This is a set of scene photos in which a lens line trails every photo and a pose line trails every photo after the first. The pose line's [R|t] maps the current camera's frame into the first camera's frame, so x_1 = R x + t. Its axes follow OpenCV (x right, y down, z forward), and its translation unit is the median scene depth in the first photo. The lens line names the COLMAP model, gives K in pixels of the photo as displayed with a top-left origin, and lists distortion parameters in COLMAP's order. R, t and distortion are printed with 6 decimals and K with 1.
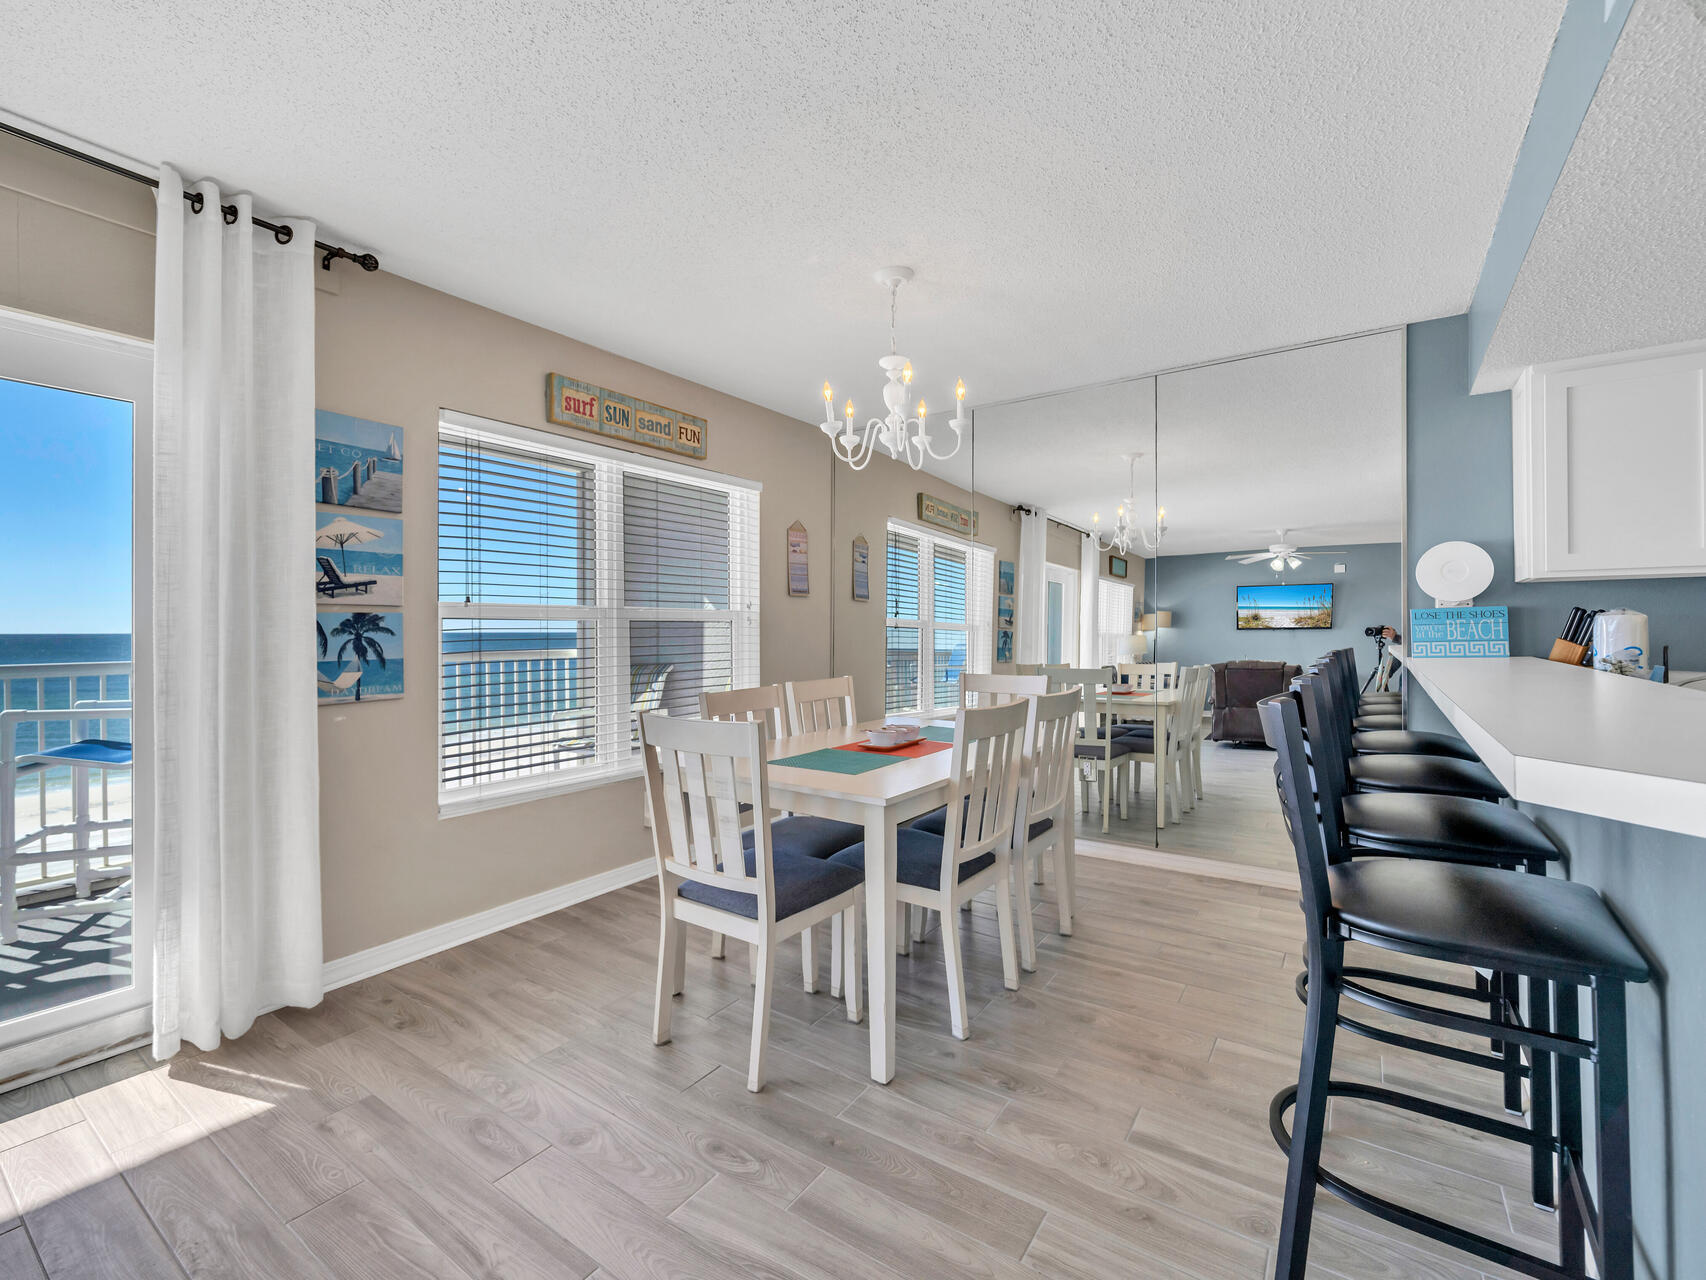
lens RADIAL K [[759.6, 0, 844.7], [0, 759.6, 622.0], [0, 0, 1]] dist [-0.001887, -0.000481]
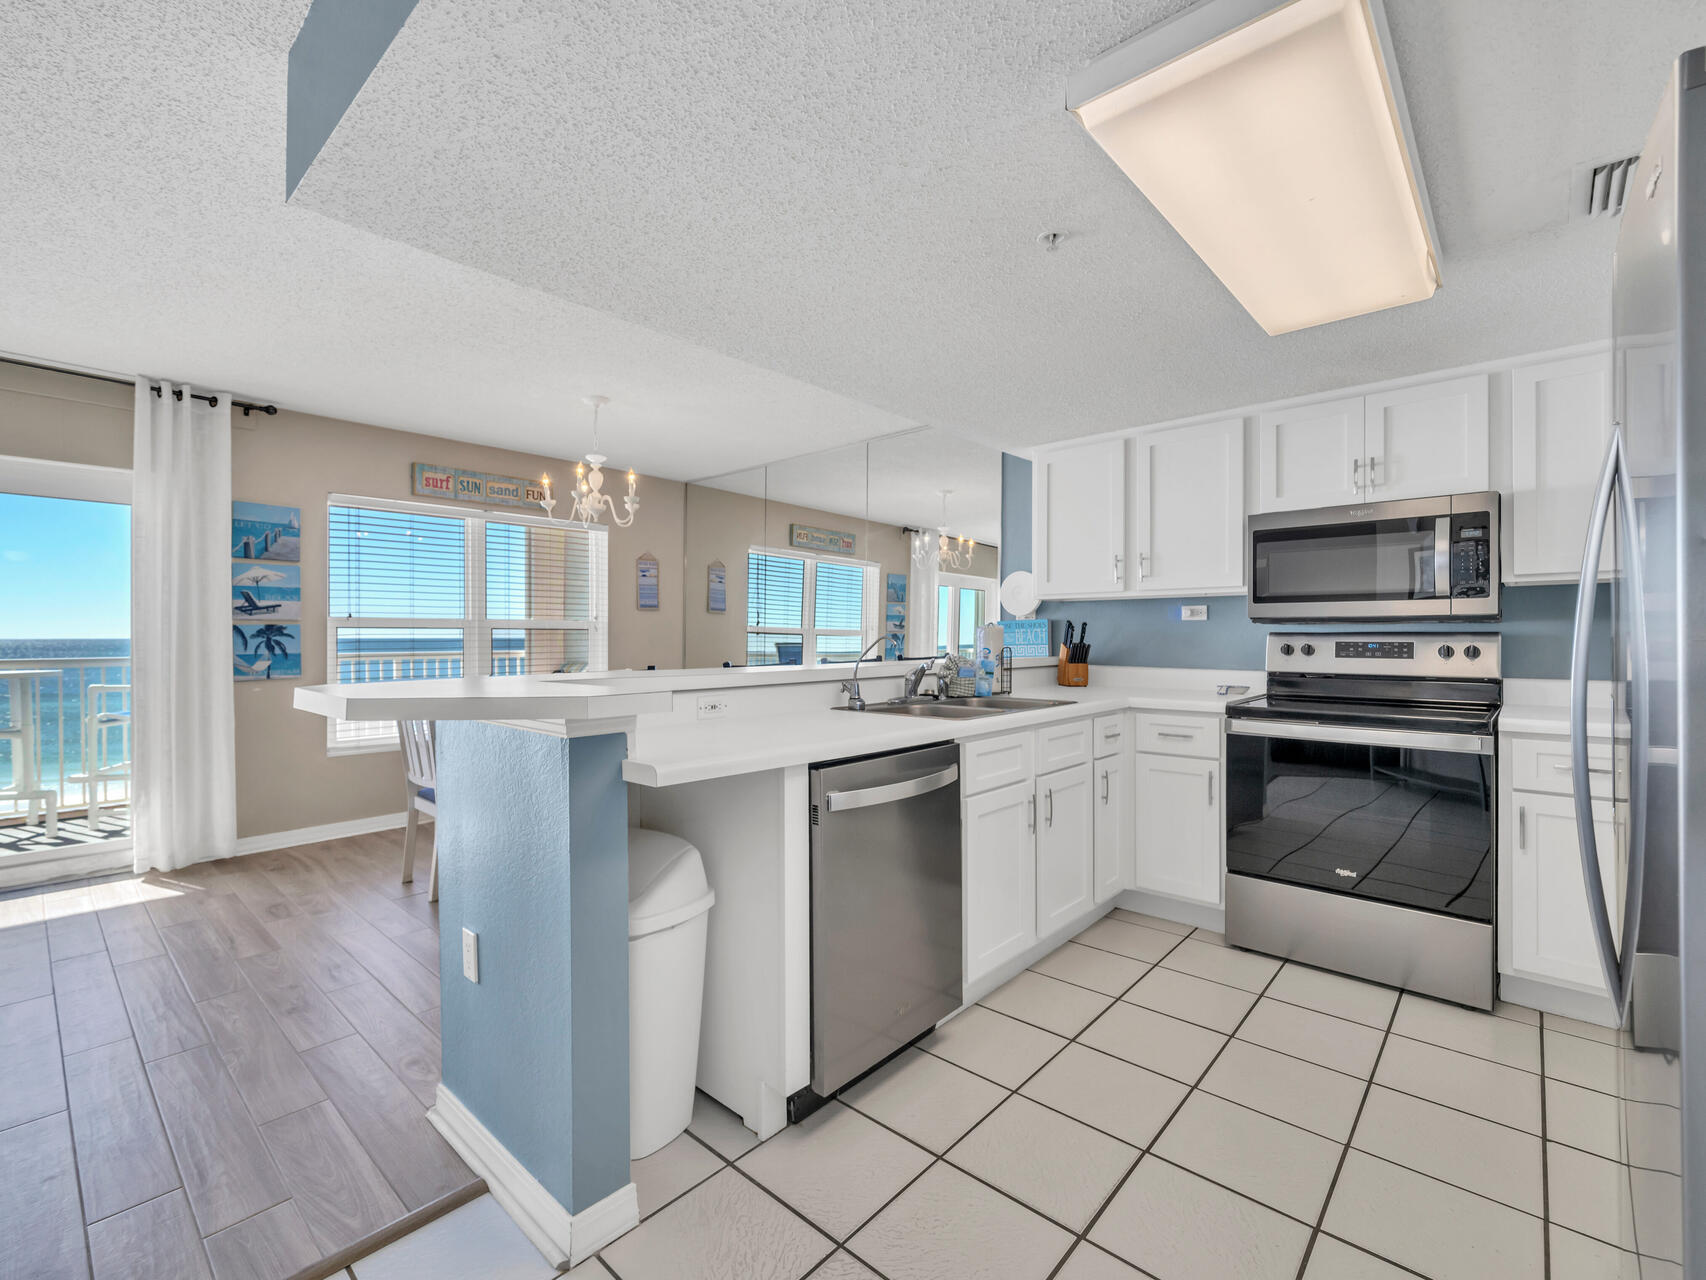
lens RADIAL K [[759.6, 0, 847.4], [0, 759.6, 630.6], [0, 0, 1]] dist [-0.001887, -0.000481]
pose [[0.991999, 0.000229, -0.126247, 0.778108], [0.000196, 0.999994, 0.003348, -0.004396], [0.126247, -0.003346, 0.991993, -0.444521]]
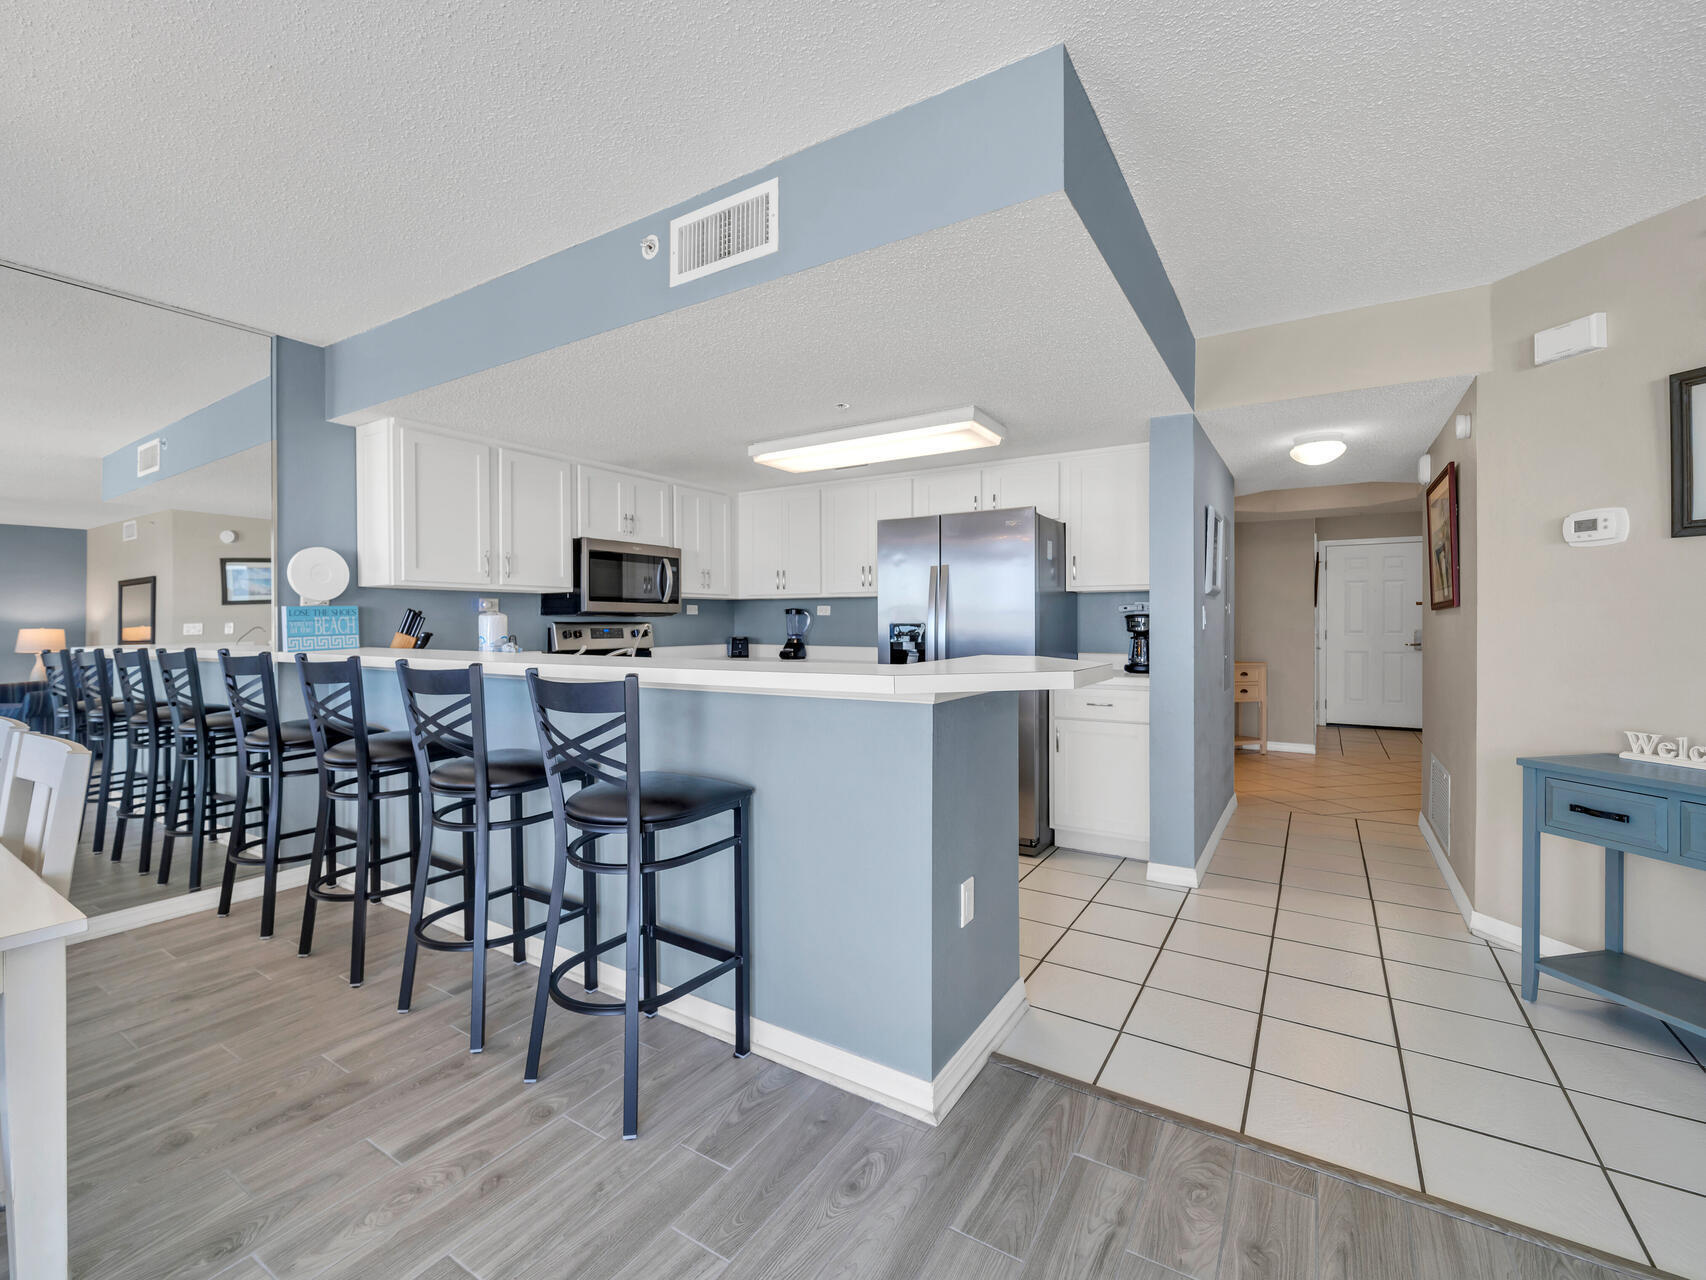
lens RADIAL K [[768.5, 0, 798.7], [0, 768.5, 622.4], [0, 0, 1]] dist [-0.002967, -0.000164]
pose [[-0.008841, 0.003146, 0.999956, -0.399836], [-0.004759, 0.999984, -0.003188, 0.006213], [-0.999950, -0.004787, -0.008826, 0.348747]]
